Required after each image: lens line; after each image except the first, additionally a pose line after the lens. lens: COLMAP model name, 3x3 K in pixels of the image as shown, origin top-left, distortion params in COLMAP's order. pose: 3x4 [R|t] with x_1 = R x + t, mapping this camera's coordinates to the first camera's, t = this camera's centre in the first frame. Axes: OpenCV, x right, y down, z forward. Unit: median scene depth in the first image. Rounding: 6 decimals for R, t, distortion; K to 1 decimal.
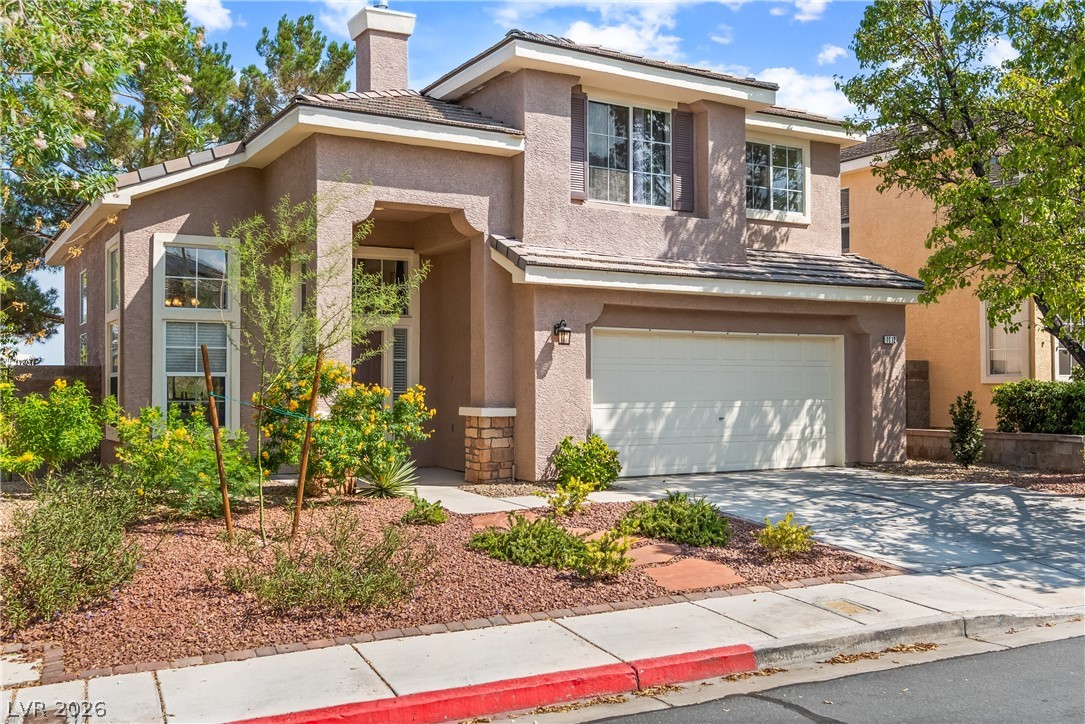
lens RADIAL K [[1053.9, 0, 541.7], [0, 1053.9, 366.6], [0, 0, 1]] dist [-0.001574, 0.000000]
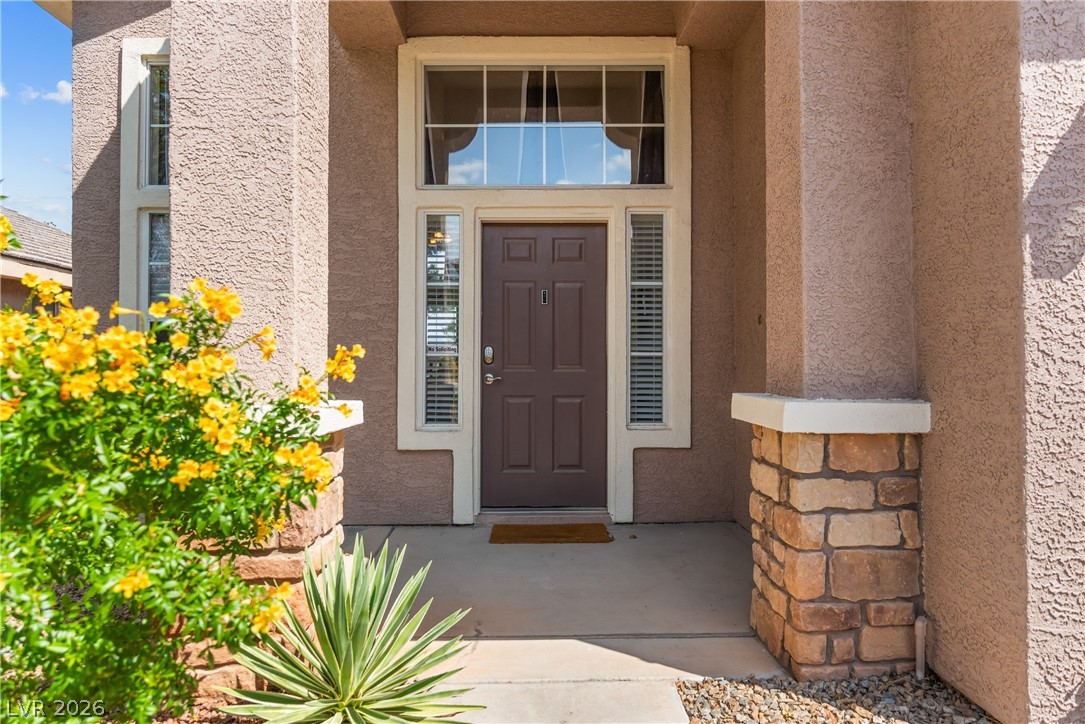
lens RADIAL K [[758.7, 0, 540.5], [0, 758.7, 358.5], [0, 0, 1]] dist [0.005701, 0.001965]
pose [[0.870749, -0.005297, -0.491700, -0.014590], [0.014167, 0.999797, 0.014318, 0.022769], [0.491524, -0.019433, 0.870647, 0.736560]]
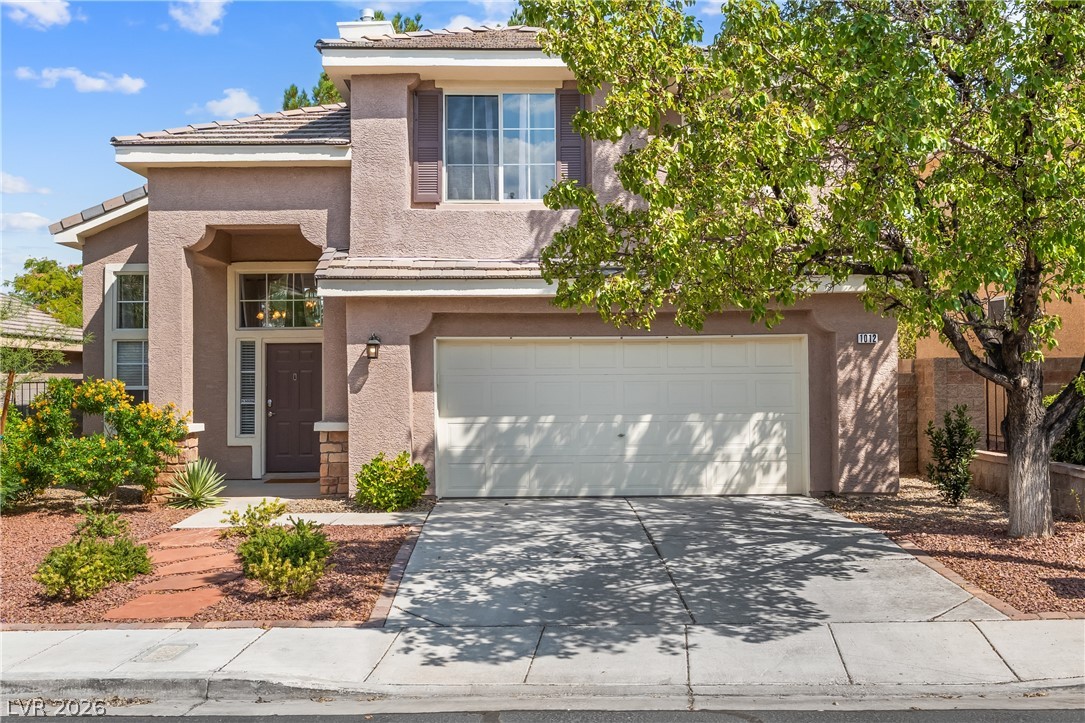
lens RADIAL K [[1132.8, 0, 543.6], [0, 1132.8, 366.1], [0, 0, 1]] dist [-0.007809, 0.000000]
pose [[0.871224, -0.010383, -0.490775, 0.608138], [0.017801, 0.999787, 0.010449, -0.019713], [0.490562, -0.017839, 0.871224, 0.157221]]
